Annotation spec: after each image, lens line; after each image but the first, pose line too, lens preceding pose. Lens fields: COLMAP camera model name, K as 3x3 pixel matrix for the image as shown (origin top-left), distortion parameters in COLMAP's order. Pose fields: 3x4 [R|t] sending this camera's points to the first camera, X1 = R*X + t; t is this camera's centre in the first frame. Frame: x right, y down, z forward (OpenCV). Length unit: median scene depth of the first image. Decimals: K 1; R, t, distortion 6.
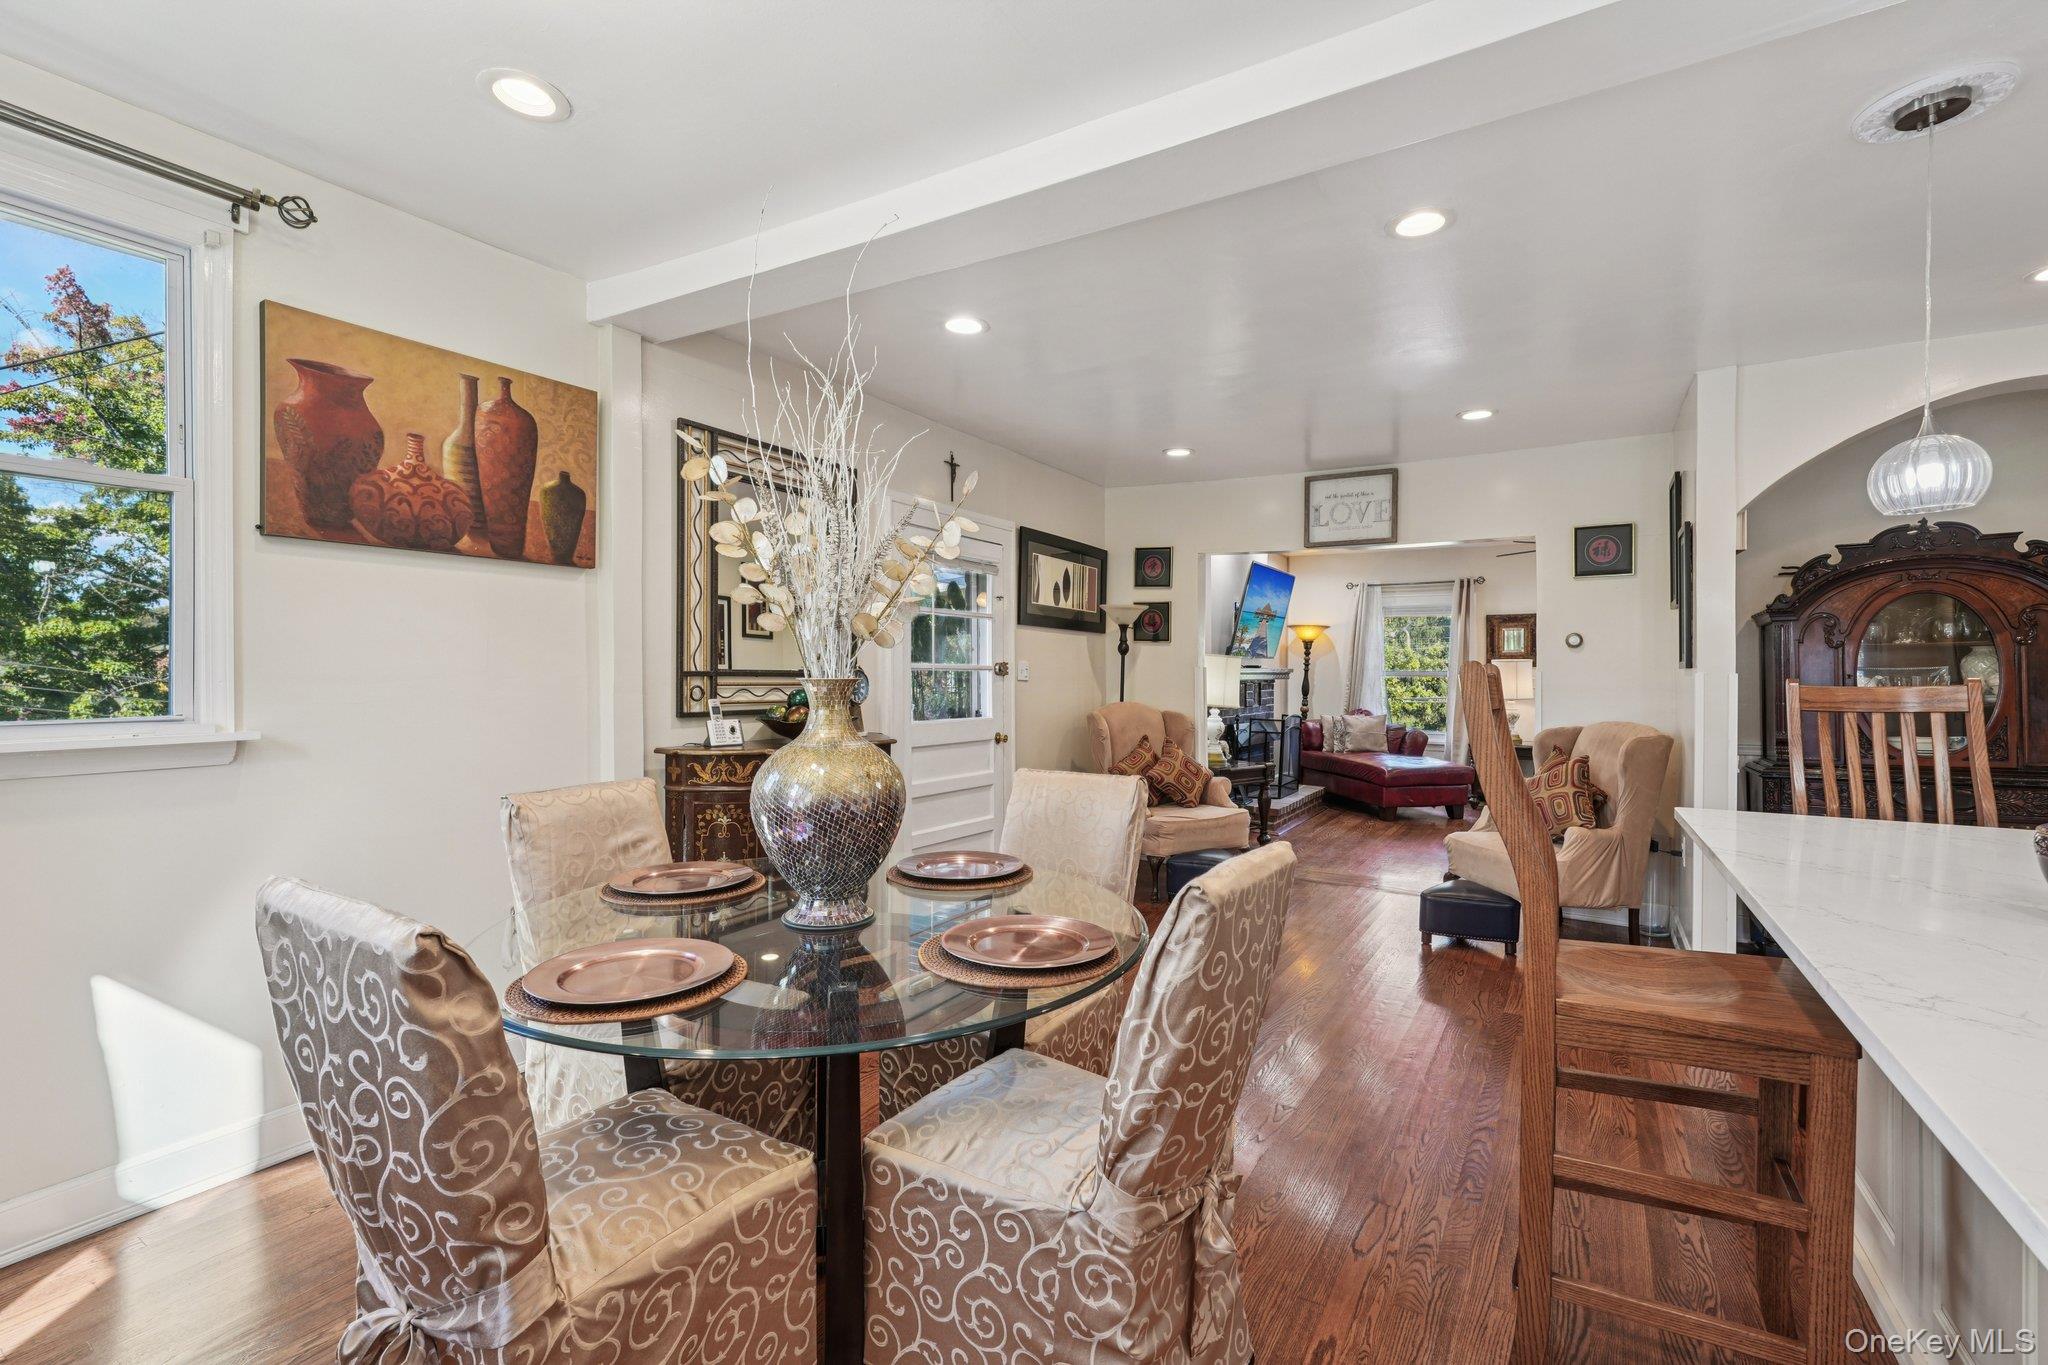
lens RADIAL K [[900.5, 0, 1034.5], [0, 900.5, 679.0], [0, 0, 1]] dist [-0.017766, 0.009192]
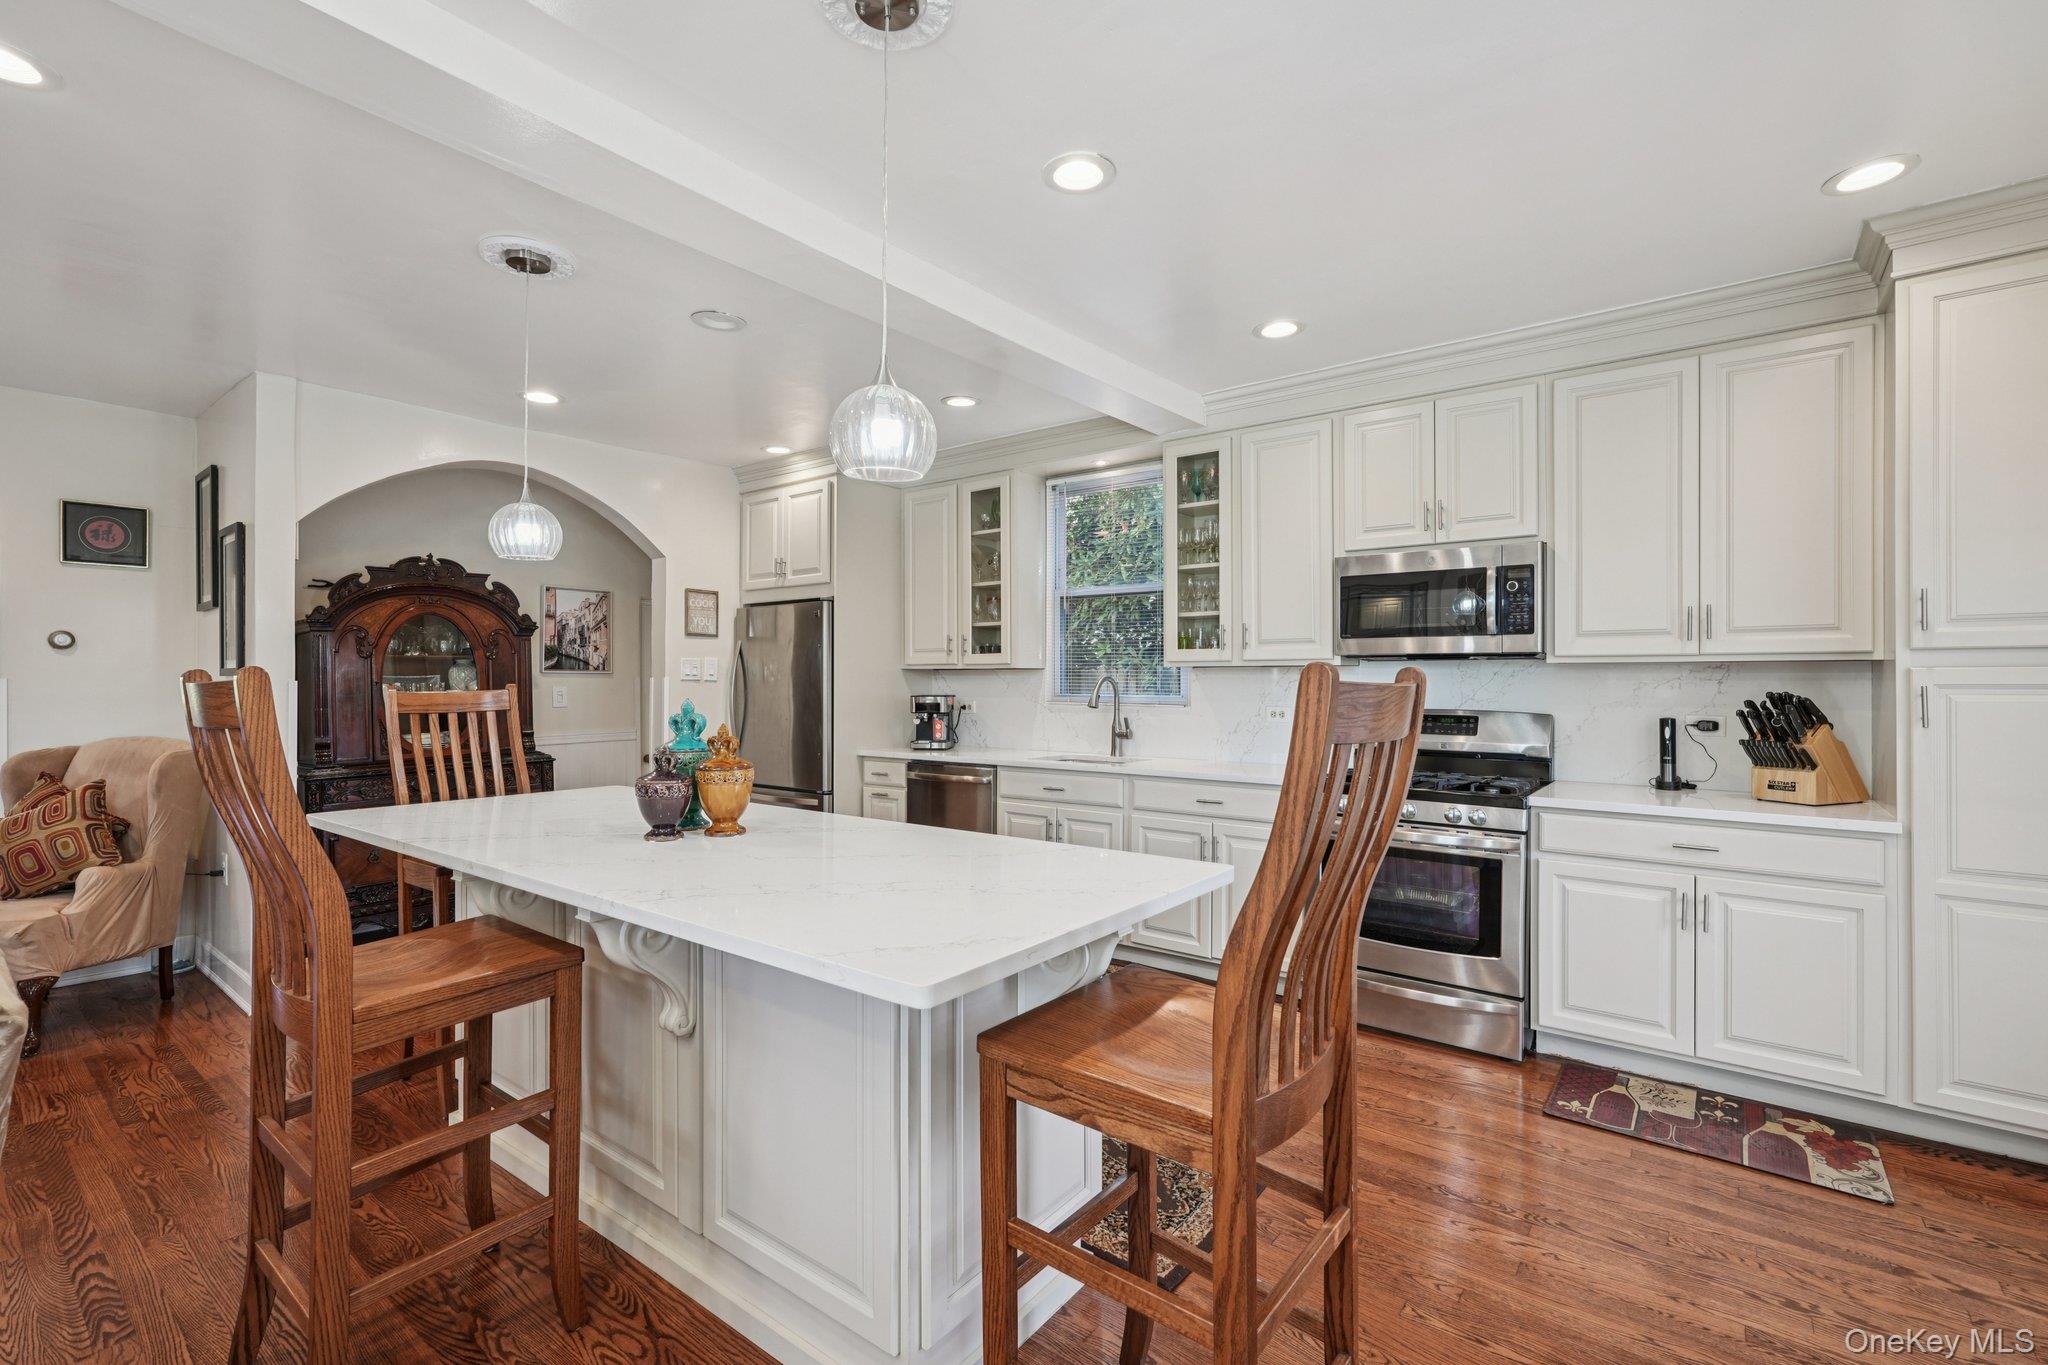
lens RADIAL K [[900.5, 0, 1034.5], [0, 900.5, 679.0], [0, 0, 1]] dist [-0.017766, 0.009192]
pose [[0.111129, 0.003024, 0.993801, -0.117838], [0.004718, 0.999982, -0.003571, -0.000870], [-0.993795, 0.005086, 0.111113, 0.048133]]
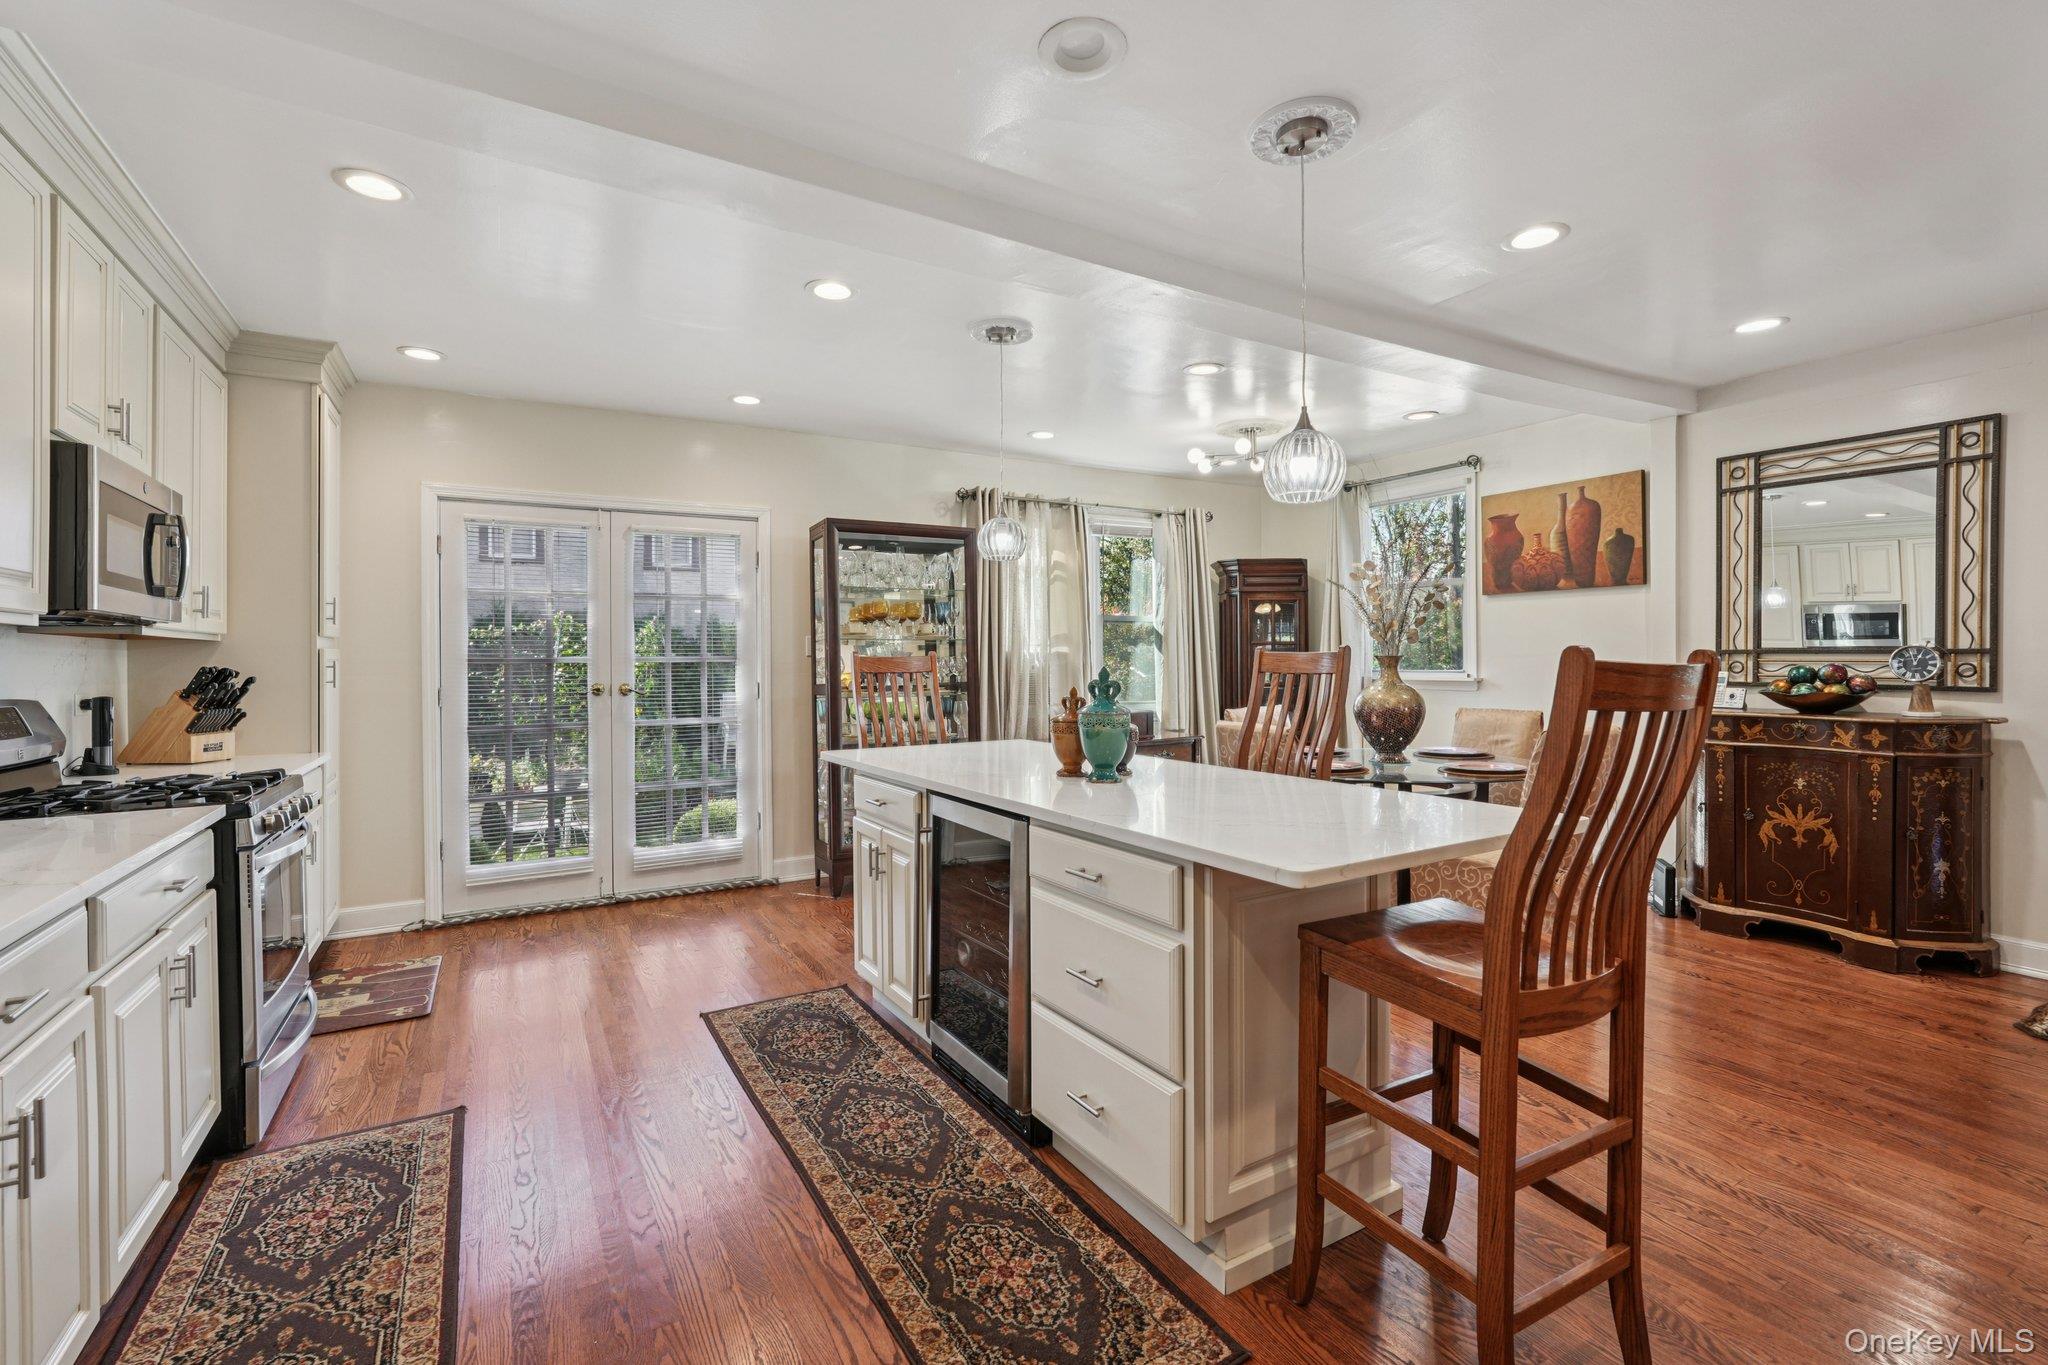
lens RADIAL K [[908.0, 0, 1022.0], [0, 908.0, 660.7], [0, 0, 1]] dist [-0.016562, 0.009797]
pose [[-0.473060, 0.003206, -0.881024, 1.007879], [0.000875, 0.999995, 0.003169, 0.001693], [0.881030, 0.000728, -0.473061, 0.580883]]
